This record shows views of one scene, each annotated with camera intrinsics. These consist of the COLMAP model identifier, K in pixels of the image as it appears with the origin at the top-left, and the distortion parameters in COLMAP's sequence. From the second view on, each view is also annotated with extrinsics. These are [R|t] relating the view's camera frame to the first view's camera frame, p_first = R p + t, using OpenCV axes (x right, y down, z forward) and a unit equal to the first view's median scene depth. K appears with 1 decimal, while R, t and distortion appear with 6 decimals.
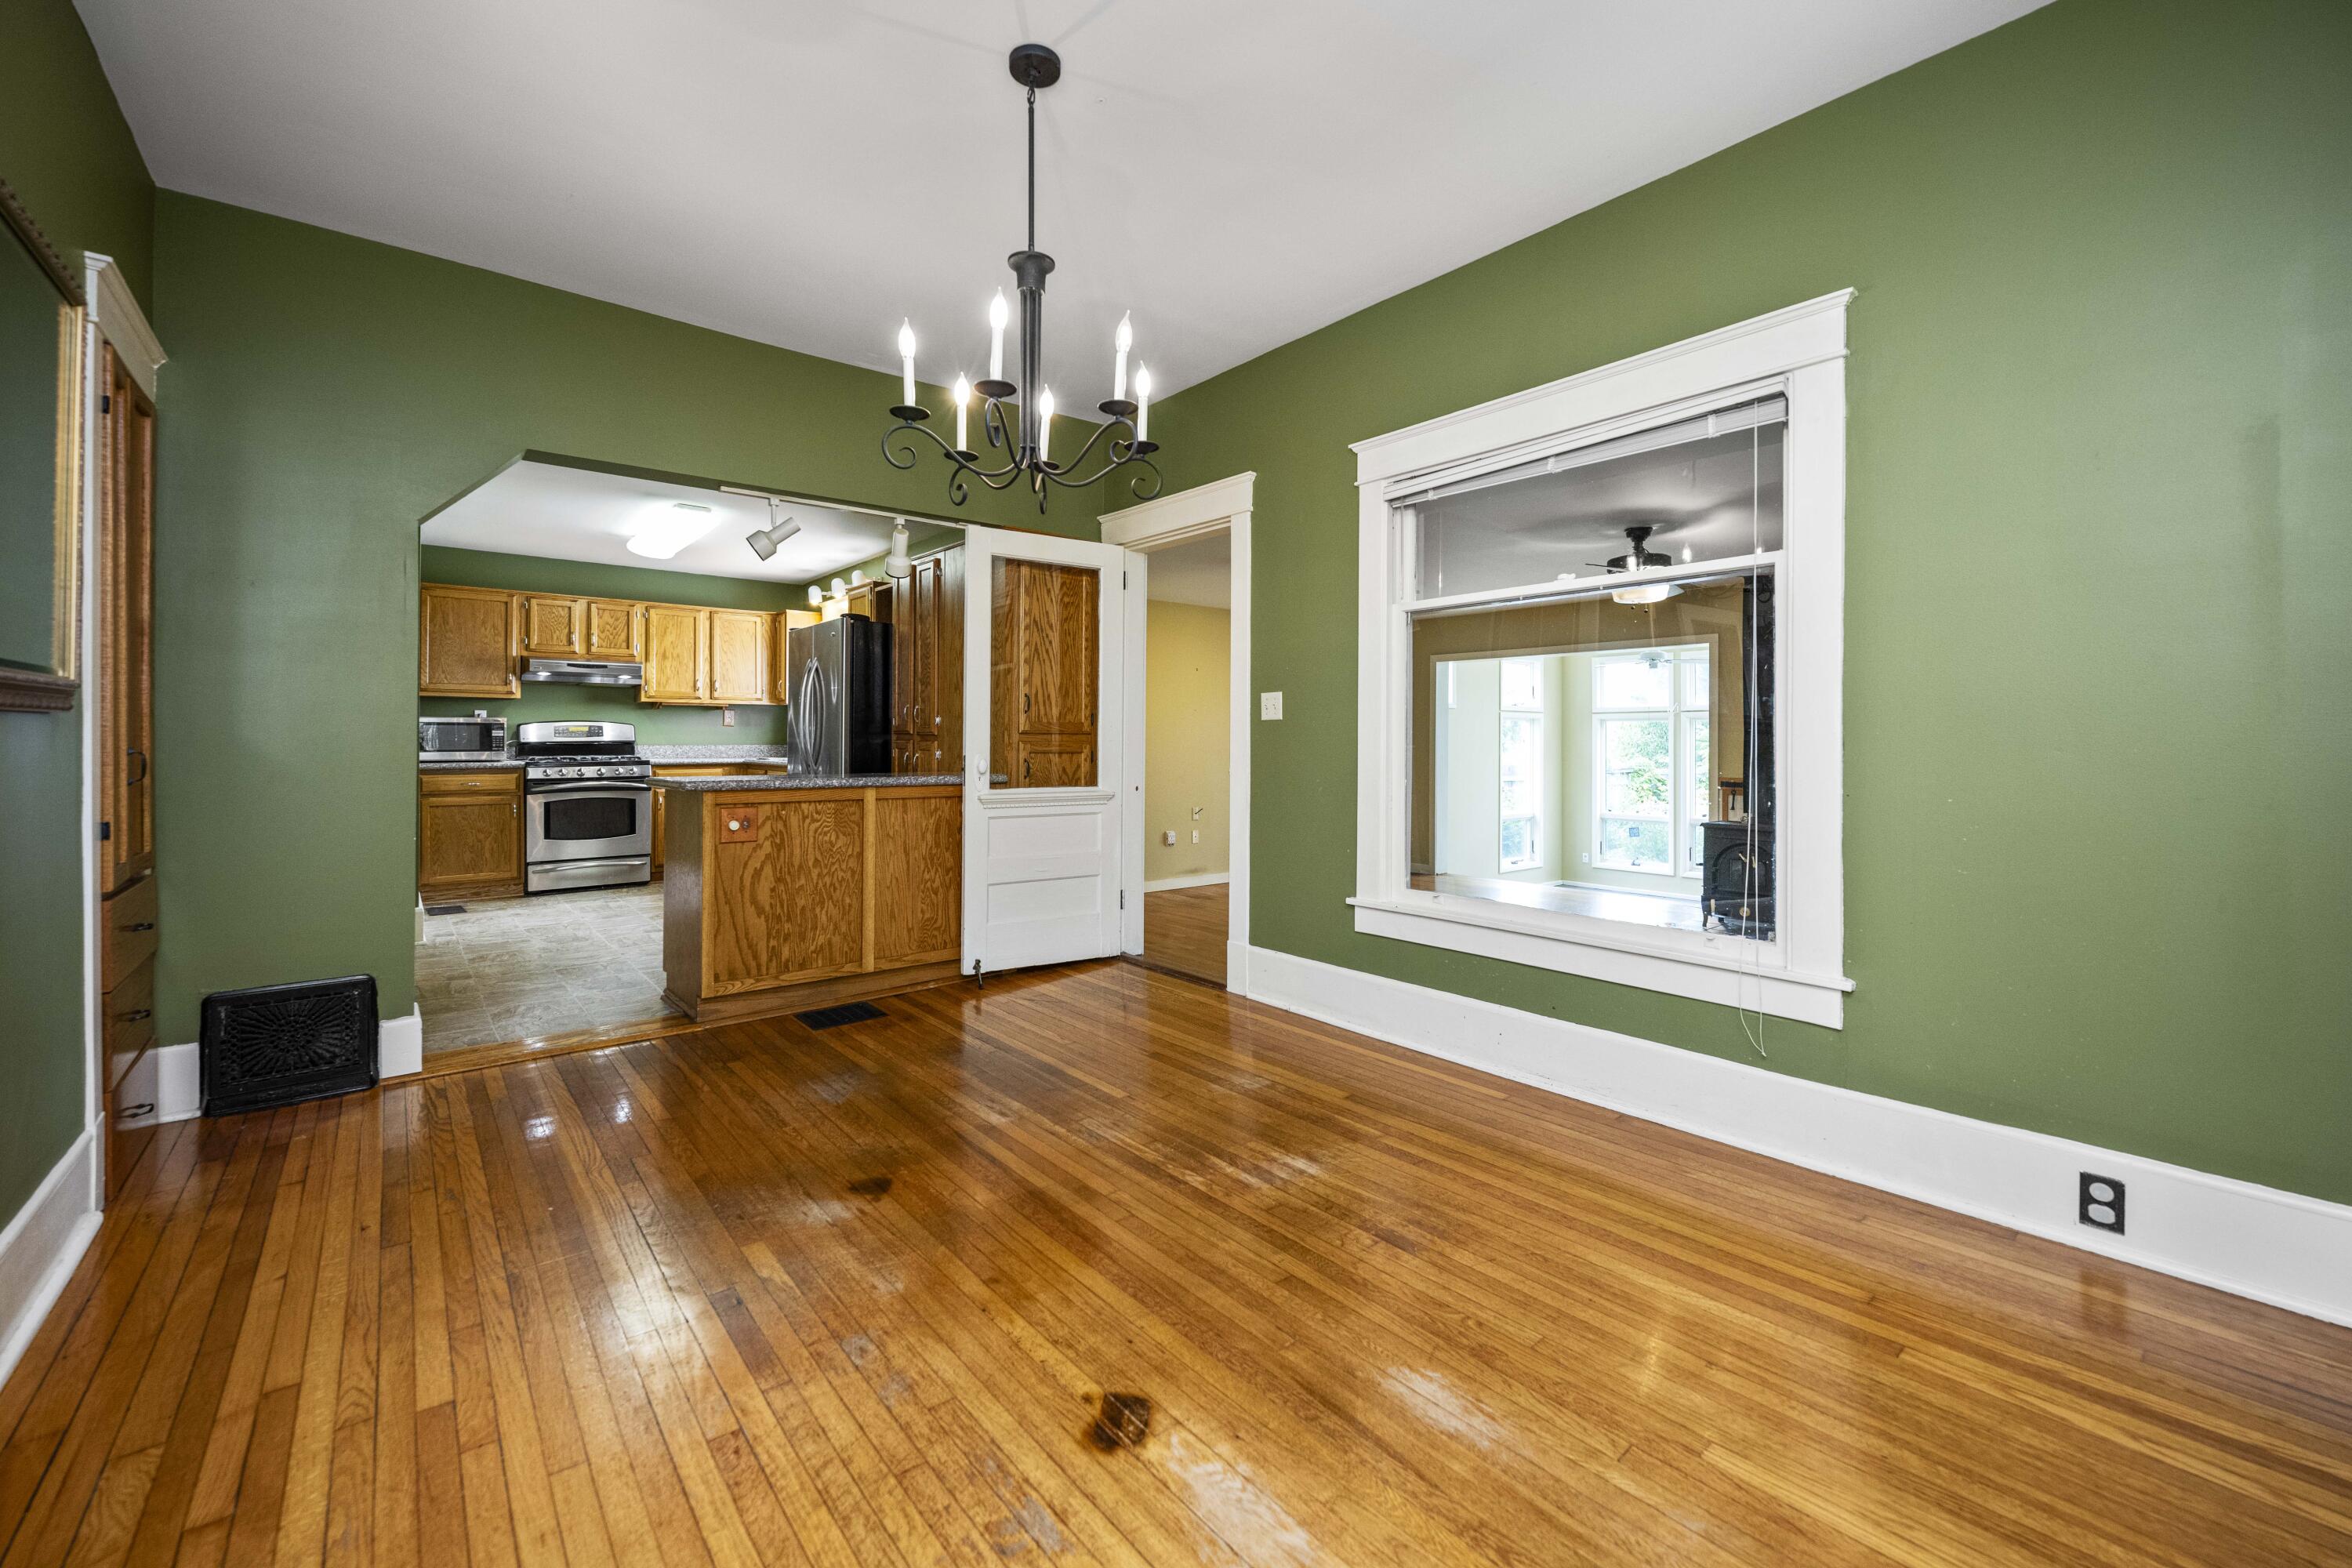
lens RADIAL K [[949.5, 0, 1184.7], [0, 949.5, 740.9], [0, 0, 1]] dist [0.002304, 0.000074]
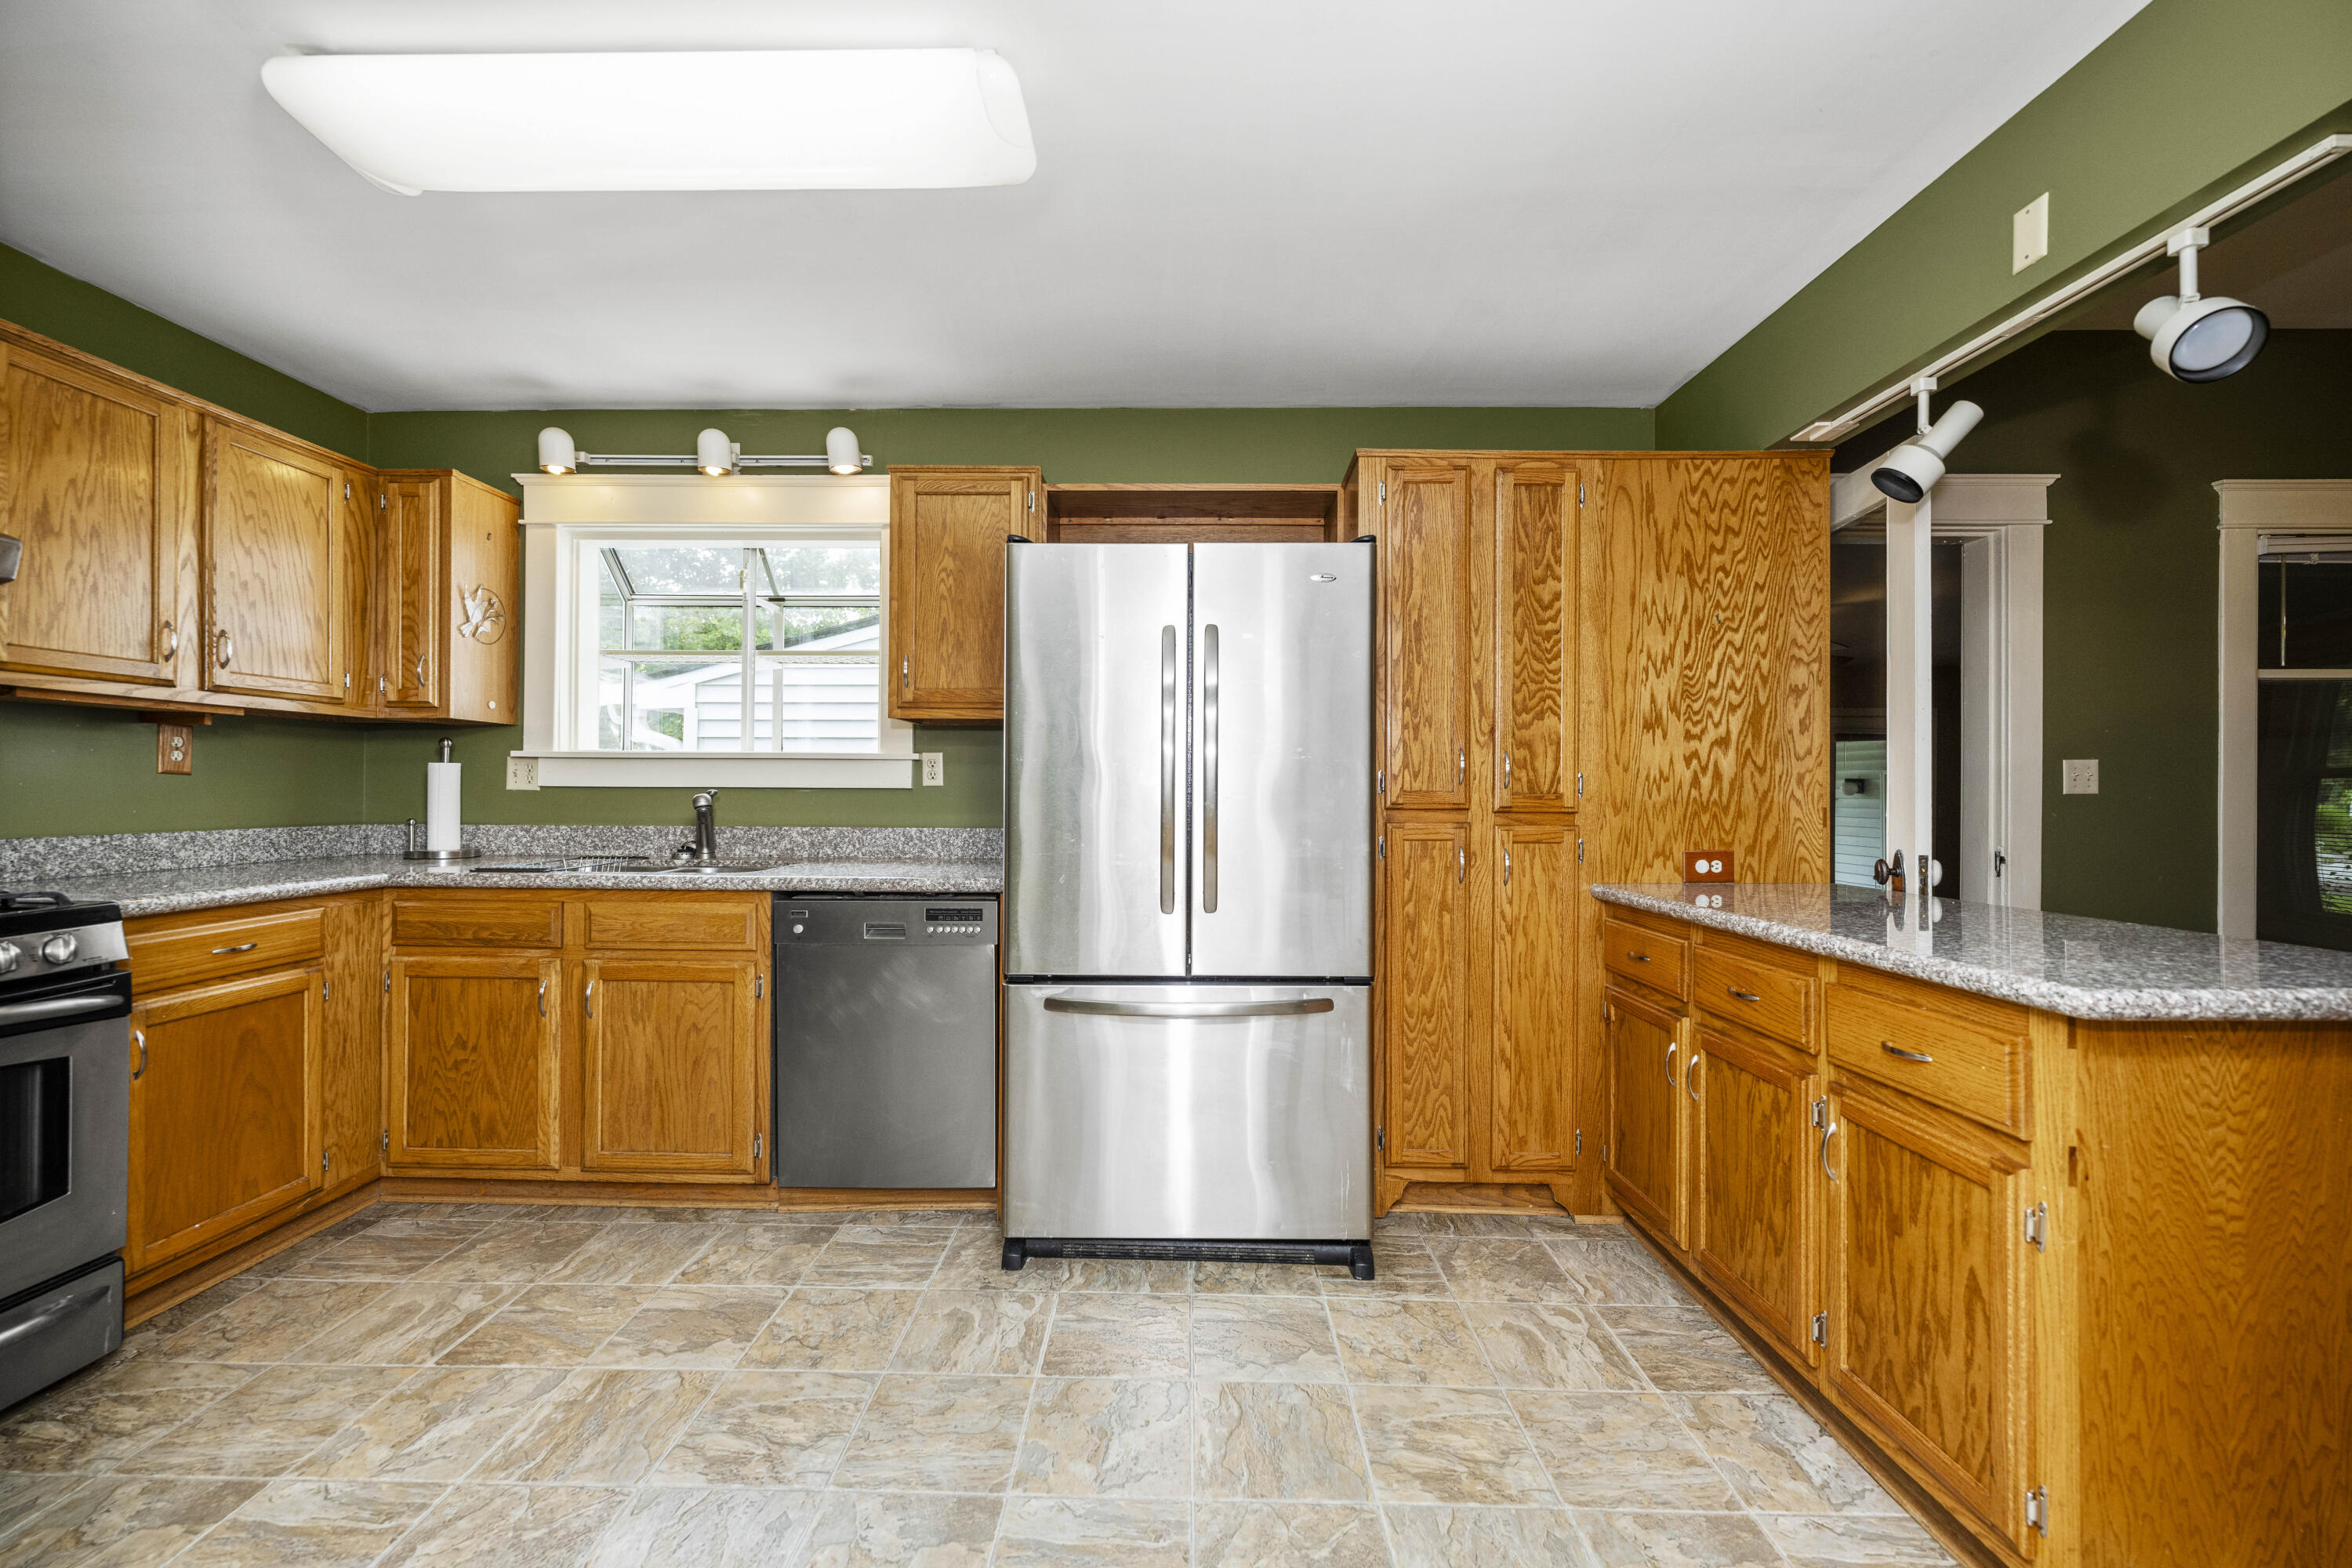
lens RADIAL K [[946.2, 0, 1168.7], [0, 946.2, 786.1], [0, 0, 1]] dist [0.000522, -0.000154]
pose [[0.653200, 0.003953, 0.757175, -0.602533], [-0.002956, 0.999992, -0.002670, -0.014194], [-0.757180, -0.000494, 0.653206, 0.627428]]
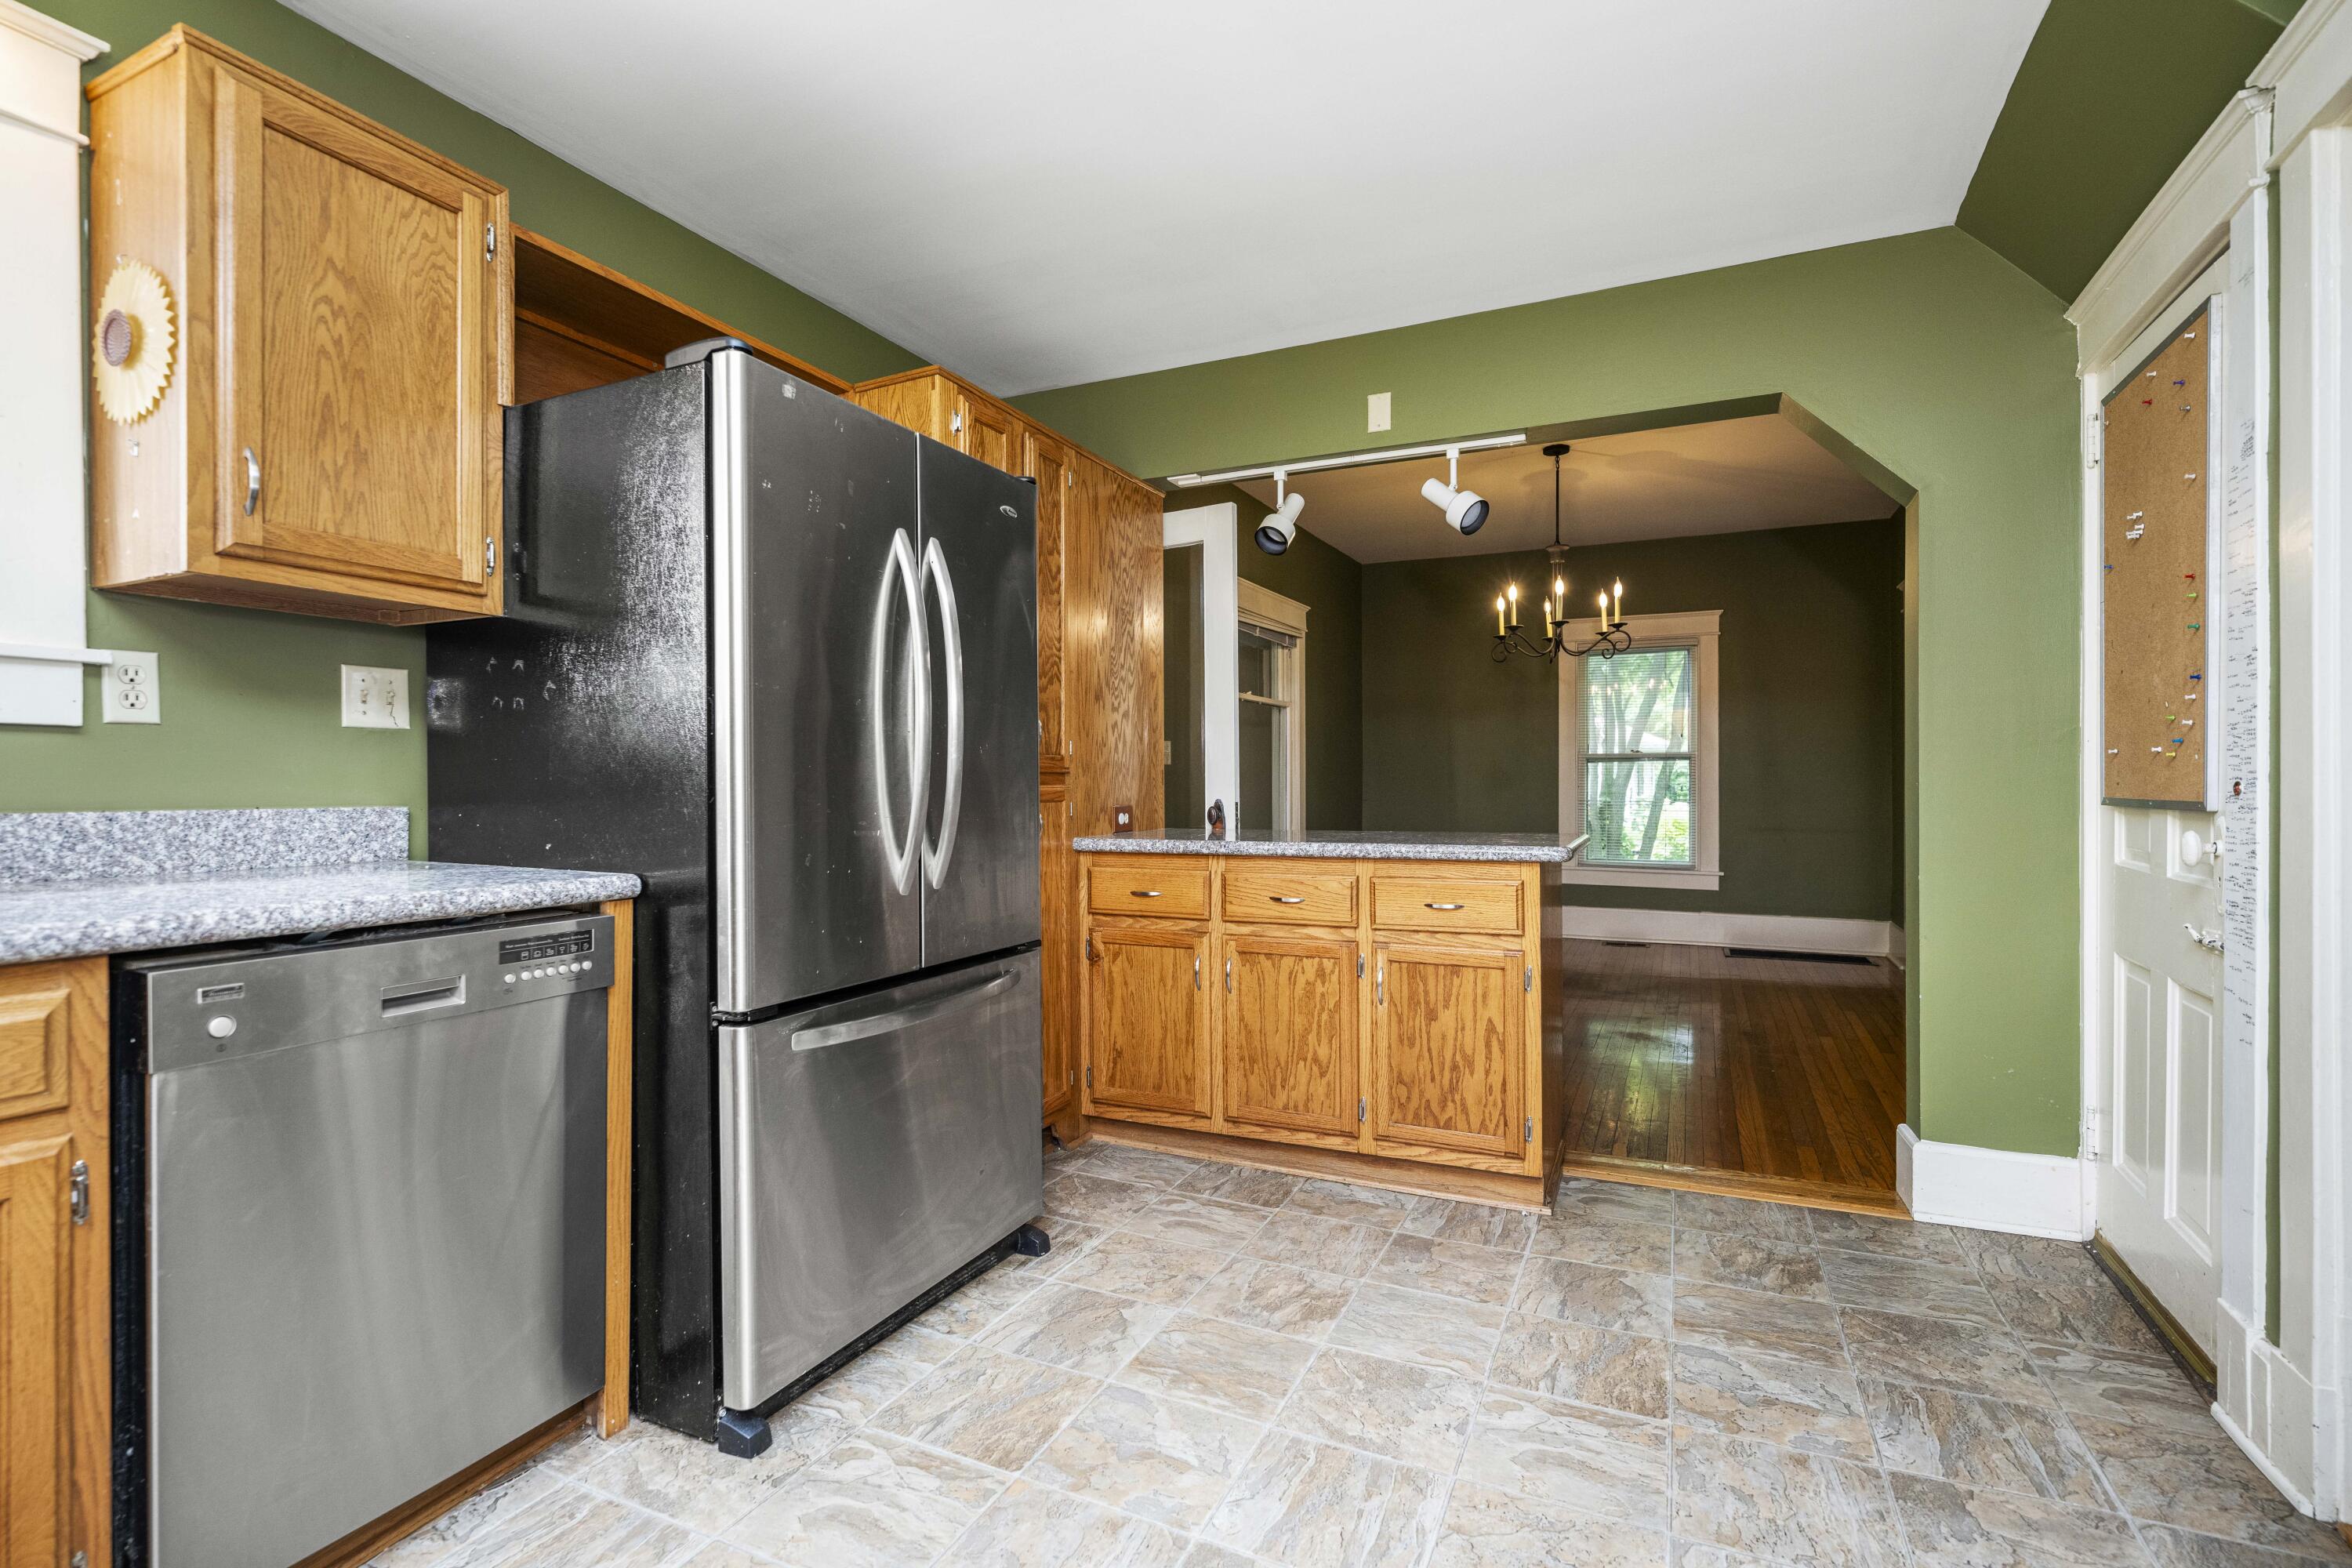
lens RADIAL K [[1092.2, 0, 1193.6], [0, 1092.2, 785.7], [0, 0, 1]] dist [0.002185, 0.000431]
pose [[-0.429246, -0.004069, 0.903179, -0.662031], [0.000365, 0.999989, 0.004679, -0.001289], [-0.903188, 0.002338, -0.429239, 0.915363]]
